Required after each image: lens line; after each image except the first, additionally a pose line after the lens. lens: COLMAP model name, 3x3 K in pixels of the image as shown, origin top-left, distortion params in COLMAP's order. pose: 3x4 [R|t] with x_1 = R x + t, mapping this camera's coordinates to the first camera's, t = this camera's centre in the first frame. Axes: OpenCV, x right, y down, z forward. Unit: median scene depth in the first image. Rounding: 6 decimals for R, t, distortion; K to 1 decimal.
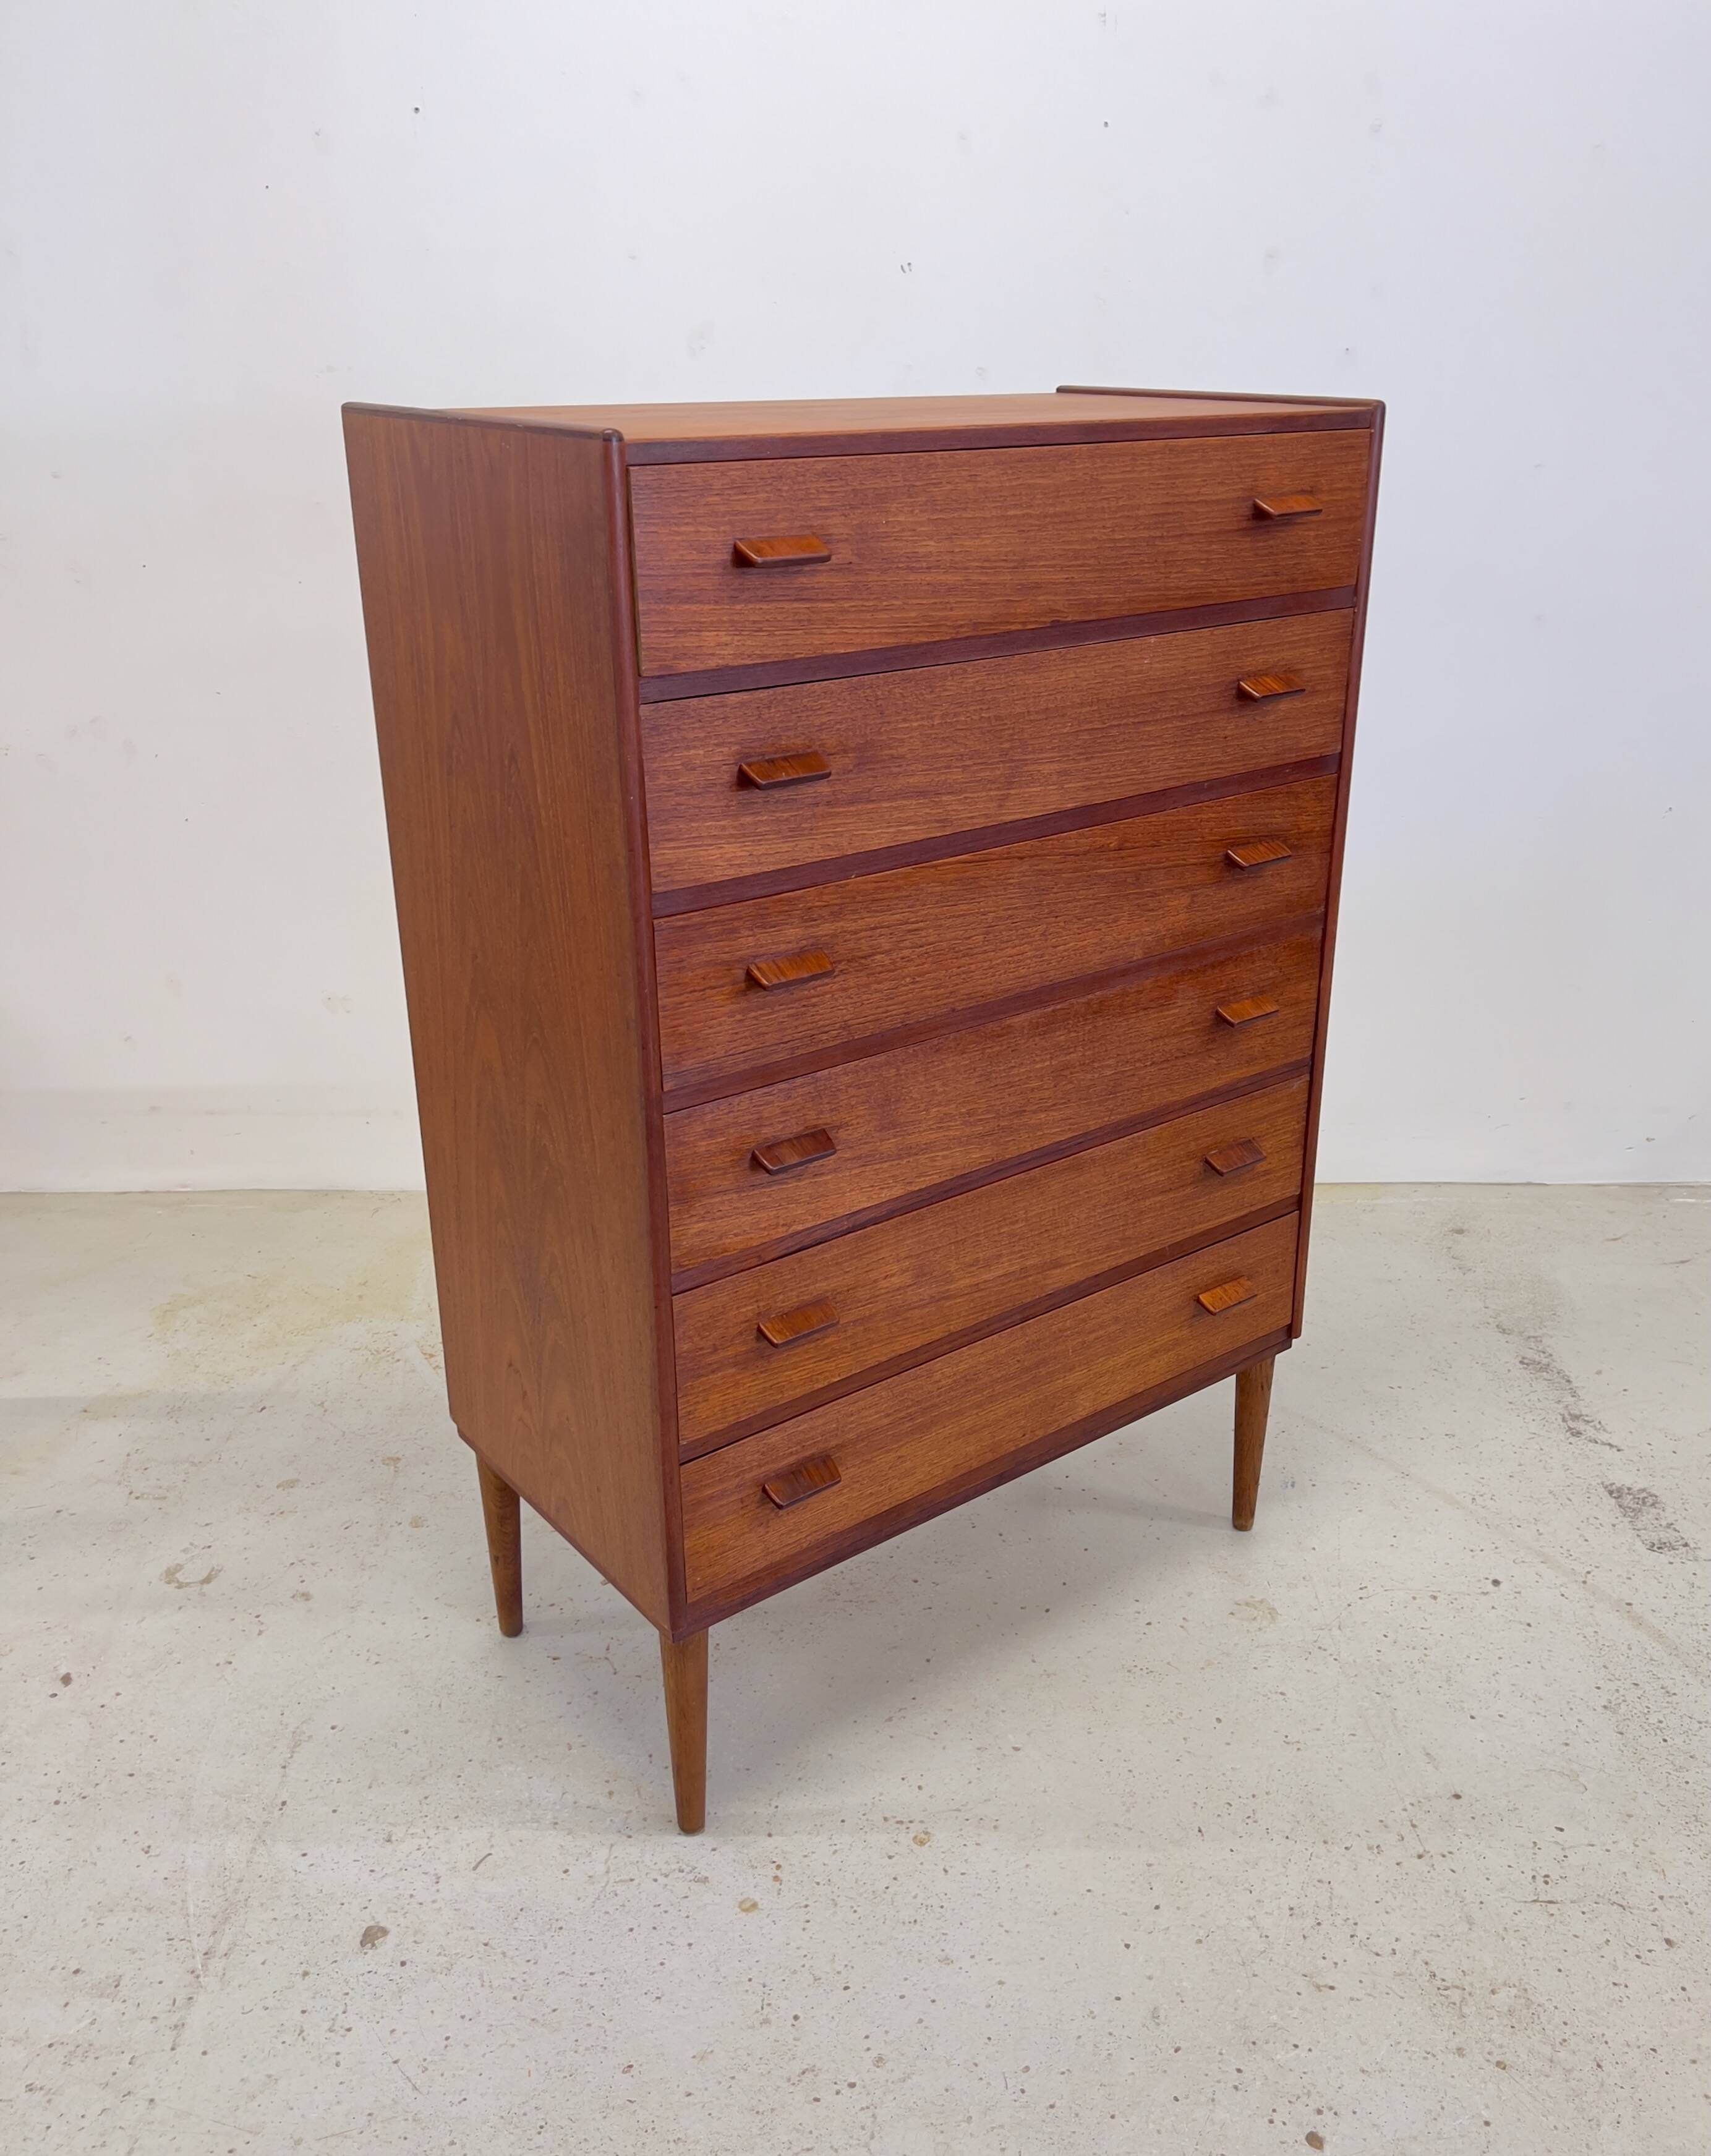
lens RADIAL K [[1852.6, 0, 932.1], [0, 1852.6, 1061.7], [0, 0, 1]] dist [0.174421, -0.413263]
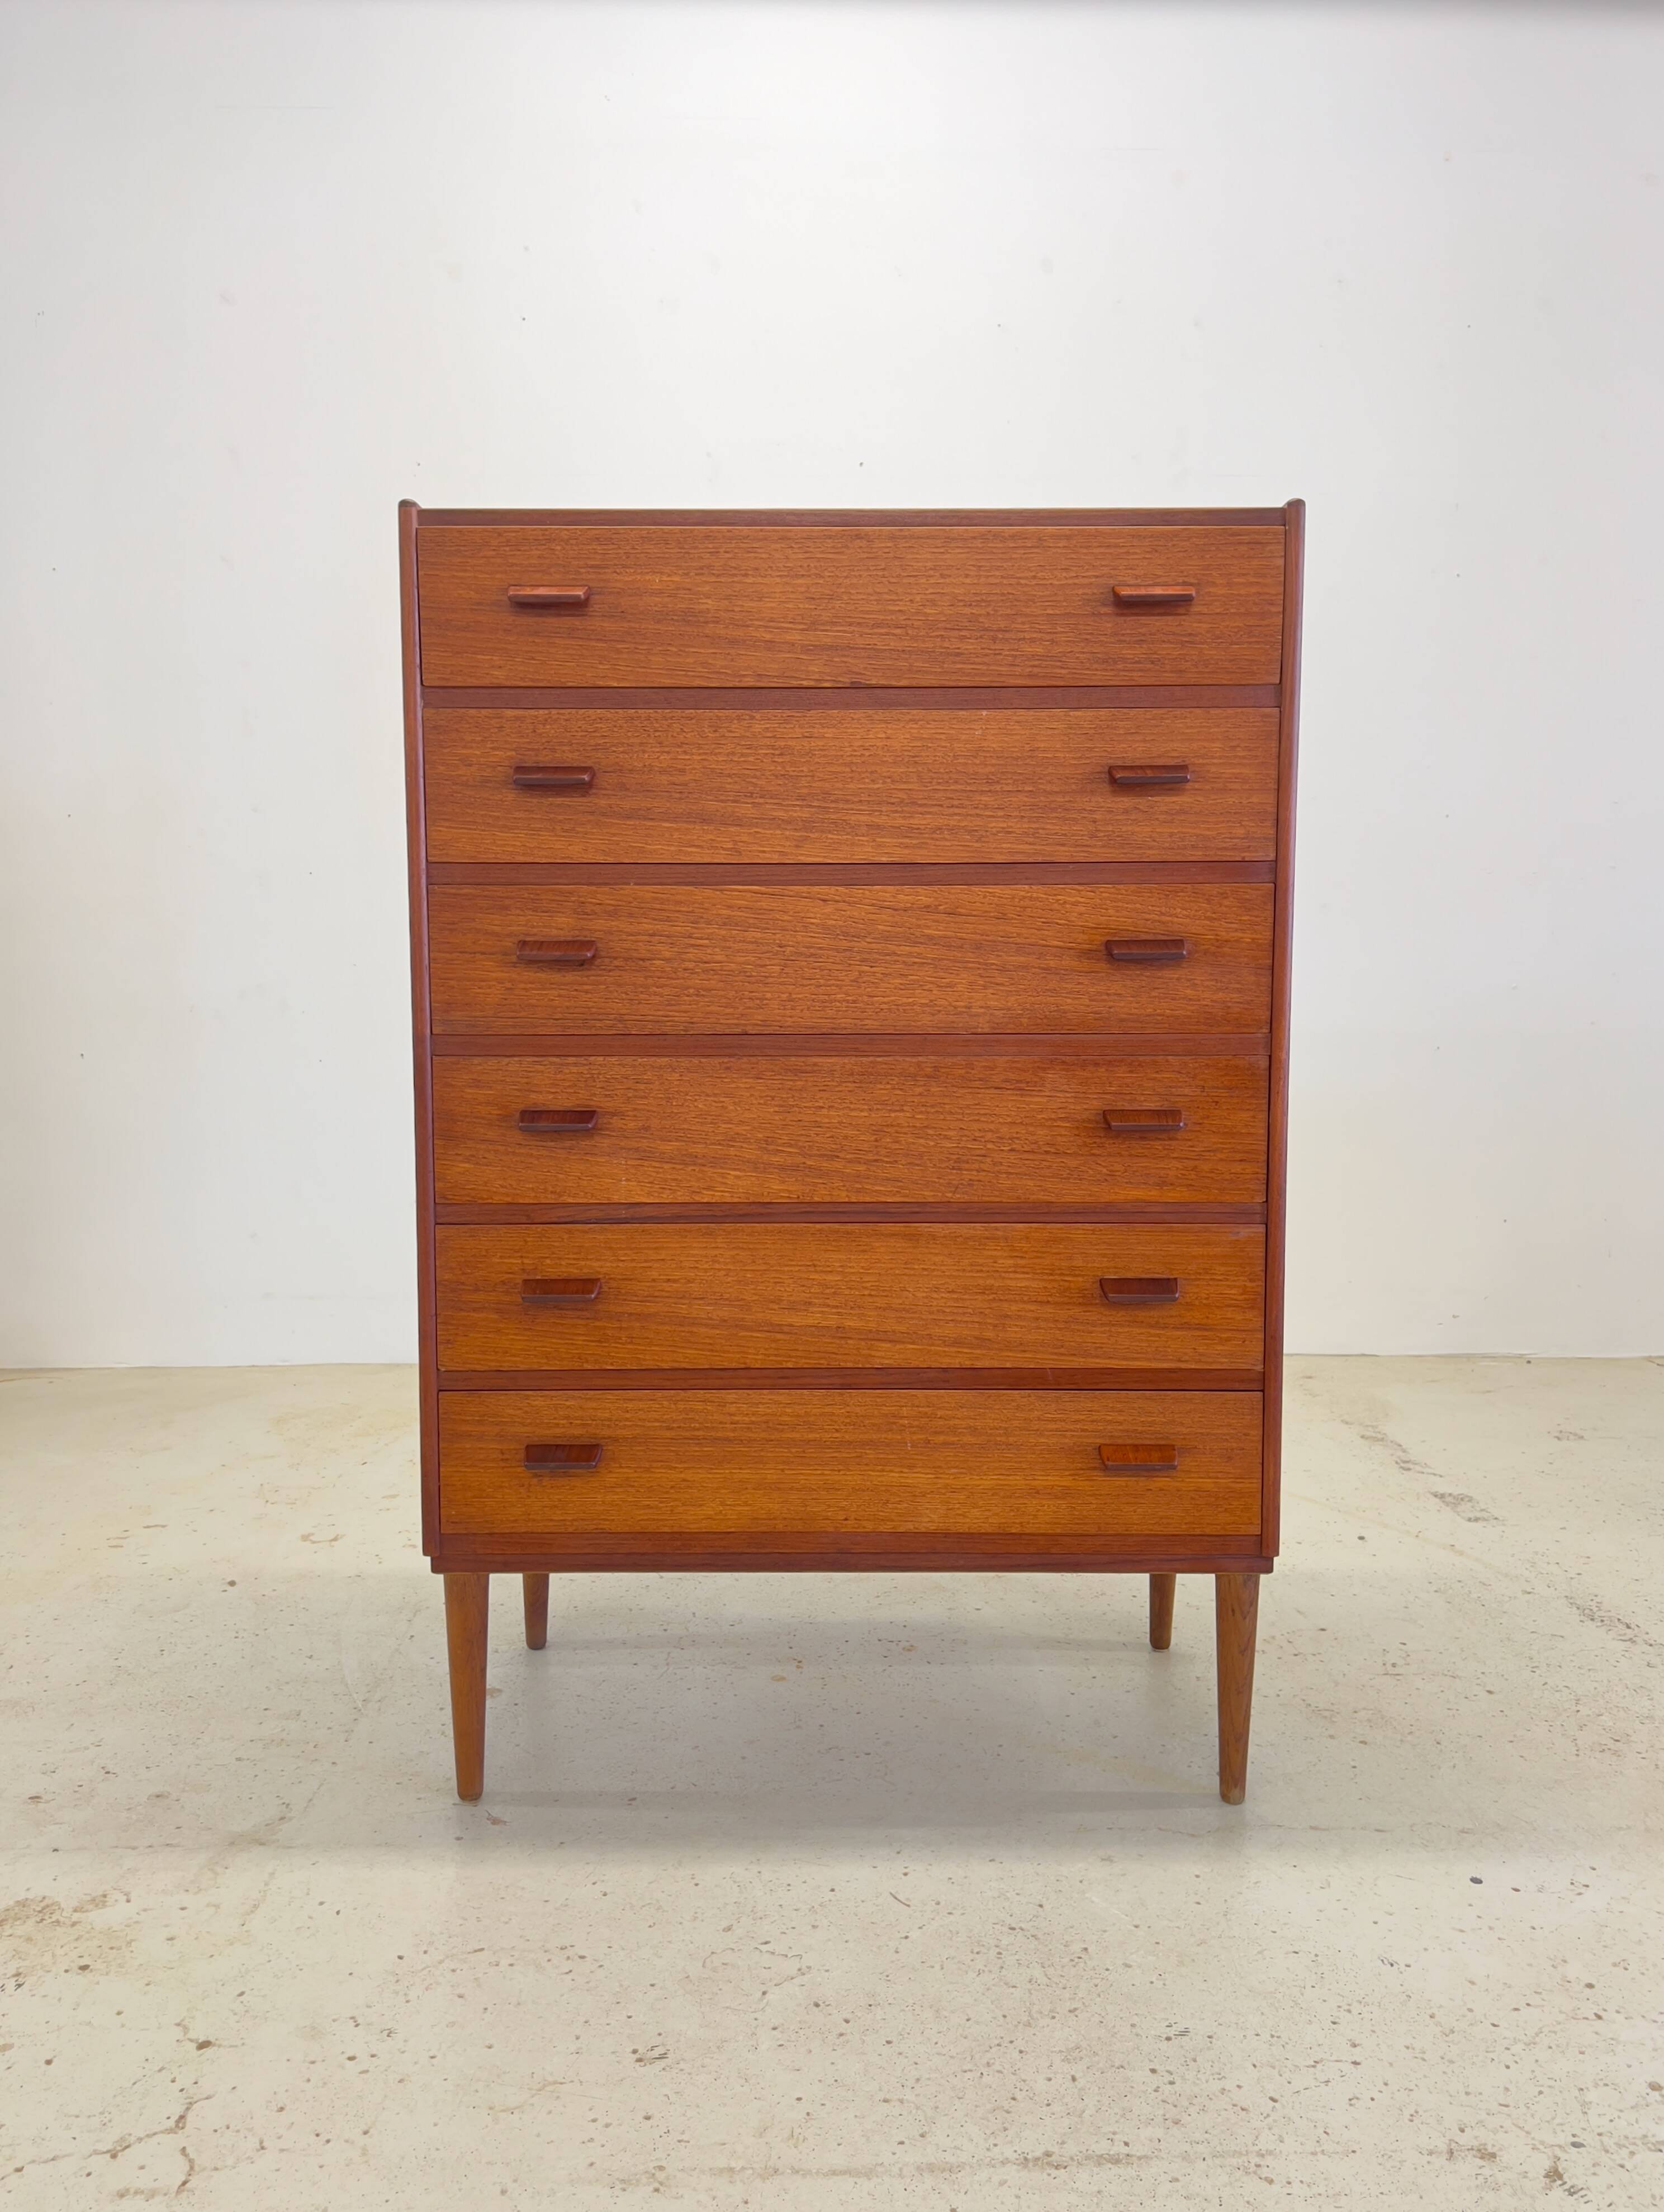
lens RADIAL K [[1660.8, 0, 832.0], [0, 1660.8, 1106.0], [0, 0, 1]] dist [0.136403, -0.287365]
pose [[0.779629, 0.049372, -0.624293, 0.649651], [-0.226817, 0.951466, -0.208007, 0.200594], [0.583724, 0.303768, 0.752988, 0.307236]]
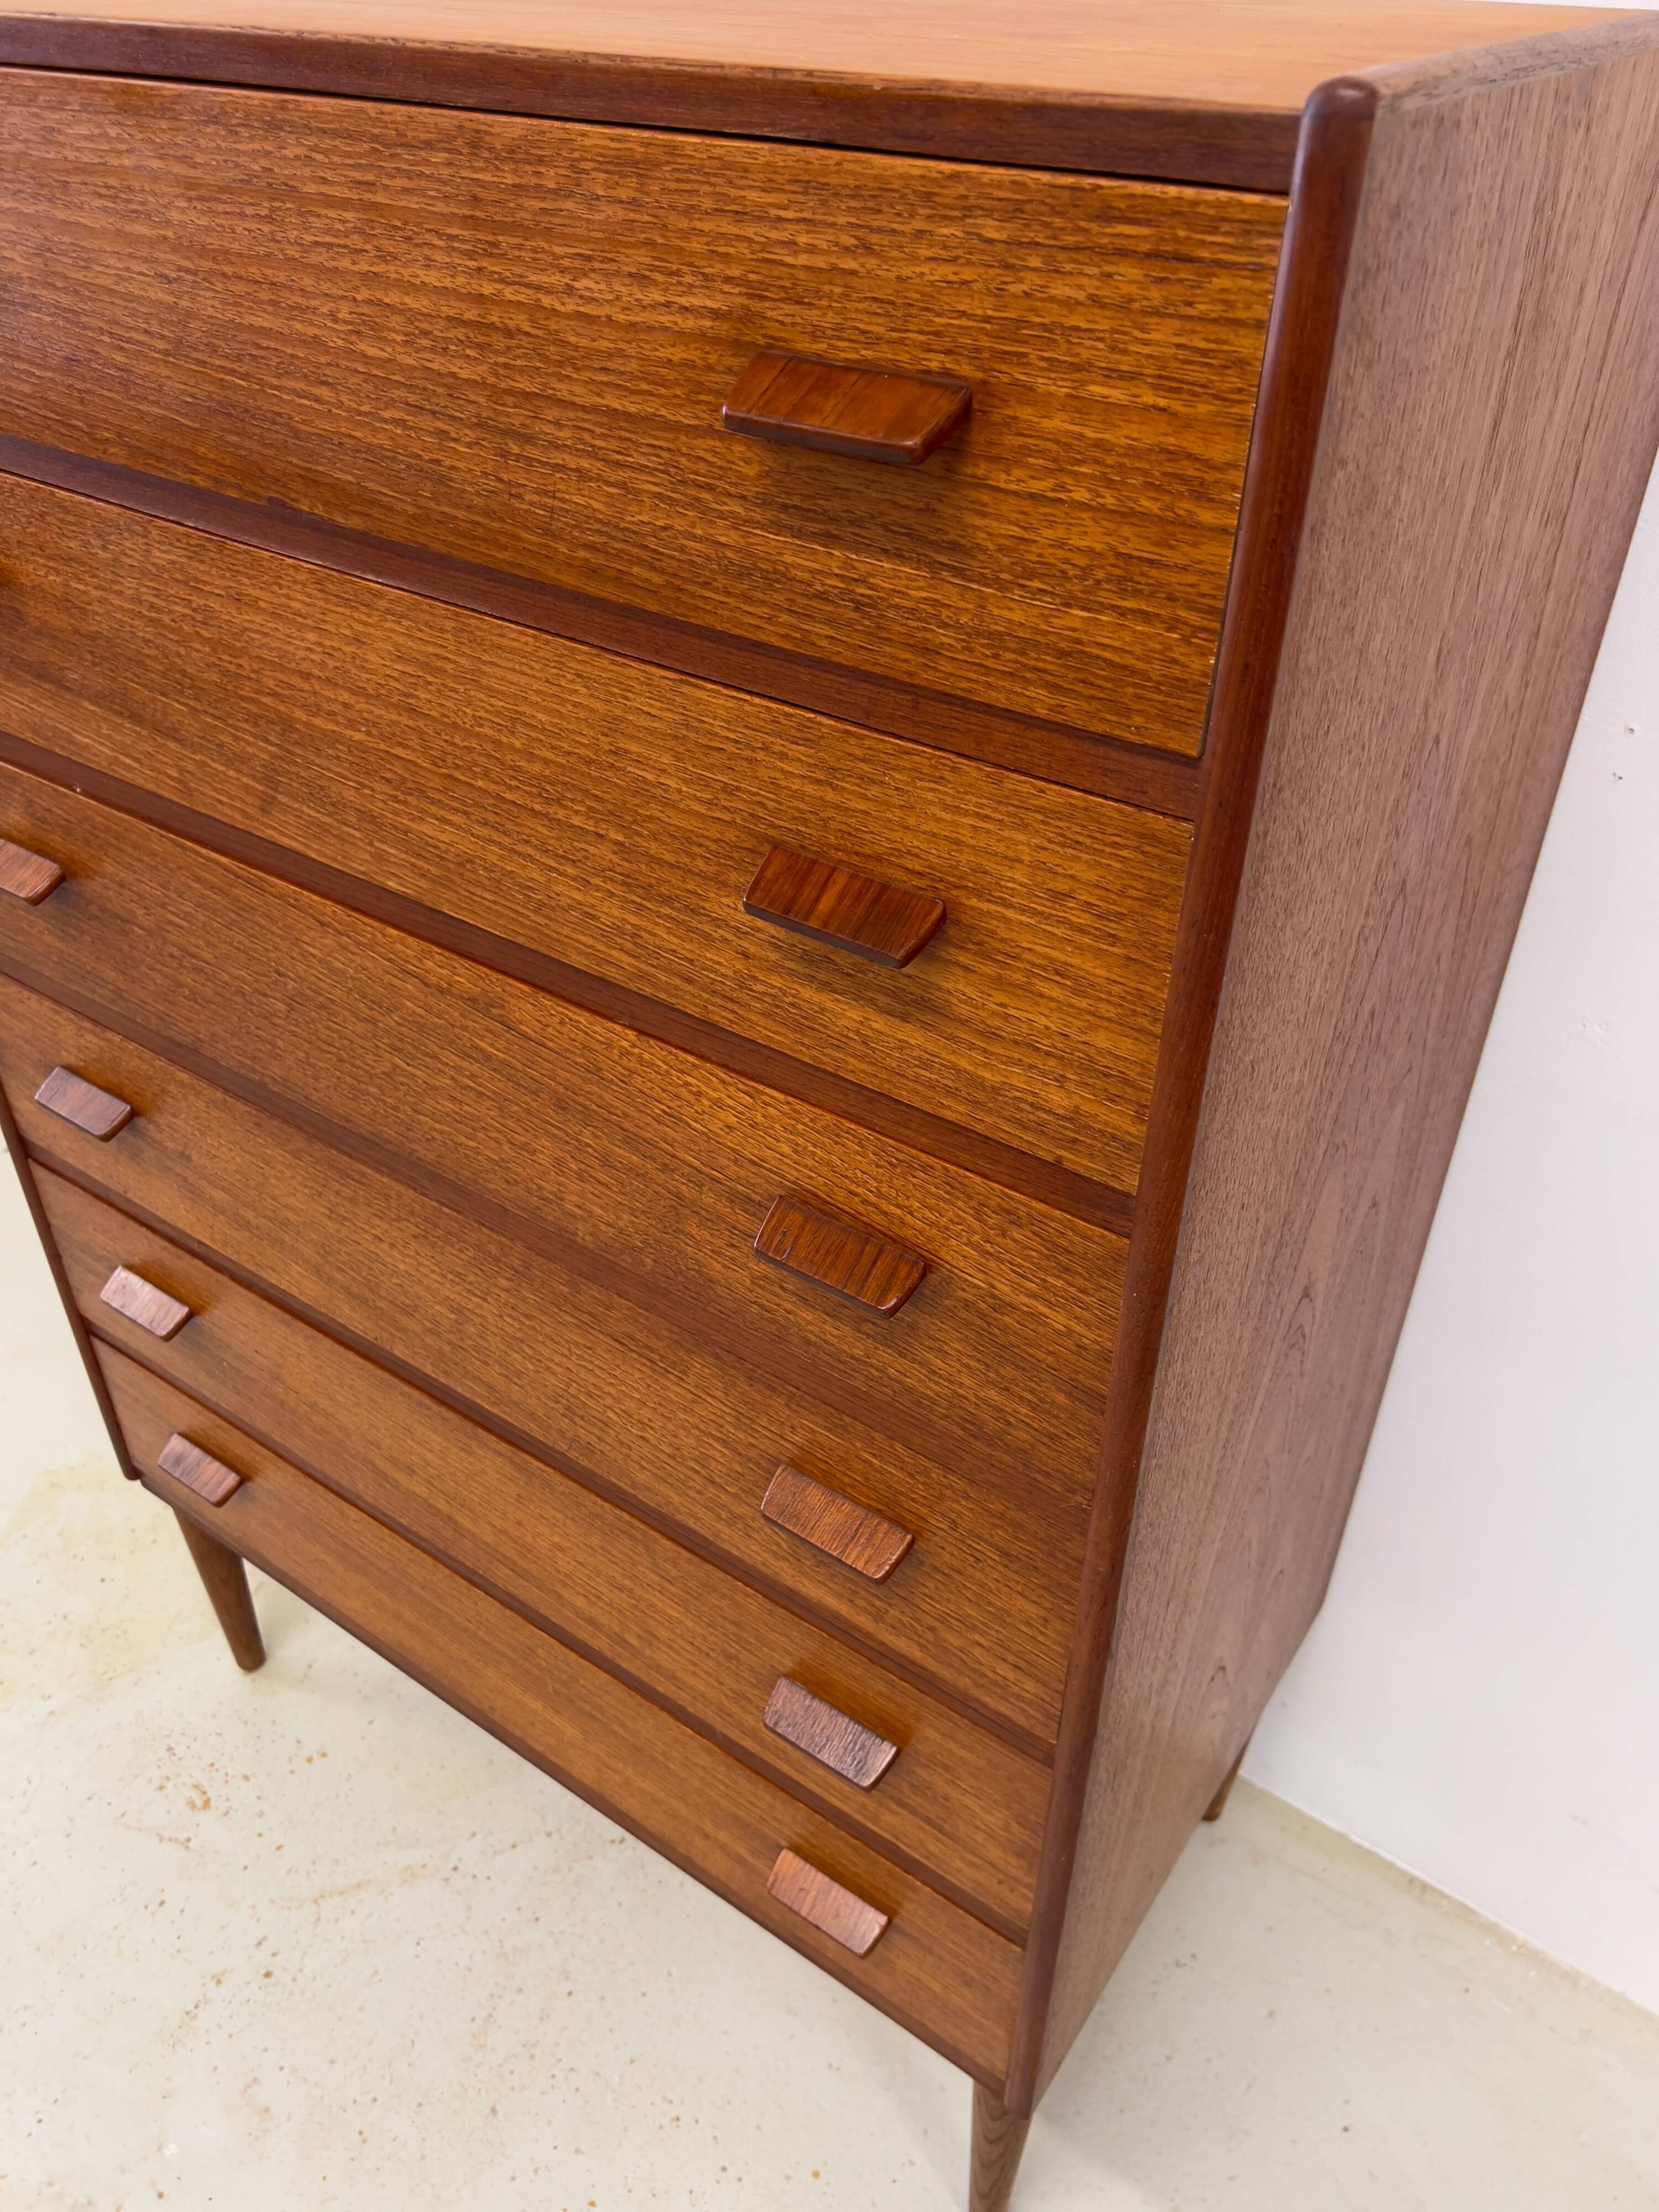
lens RADIAL K [[1676.2, 0, 829.5], [0, 1676.2, 1106.0], [0, 0, 1]] dist [0.061038, -0.074176]
pose [[0.272444, 0.563601, -0.779826, 0.489420], [-0.360575, 0.811226, 0.460323, -0.338355], [0.892054, 0.155774, 0.424234, 0.918148]]
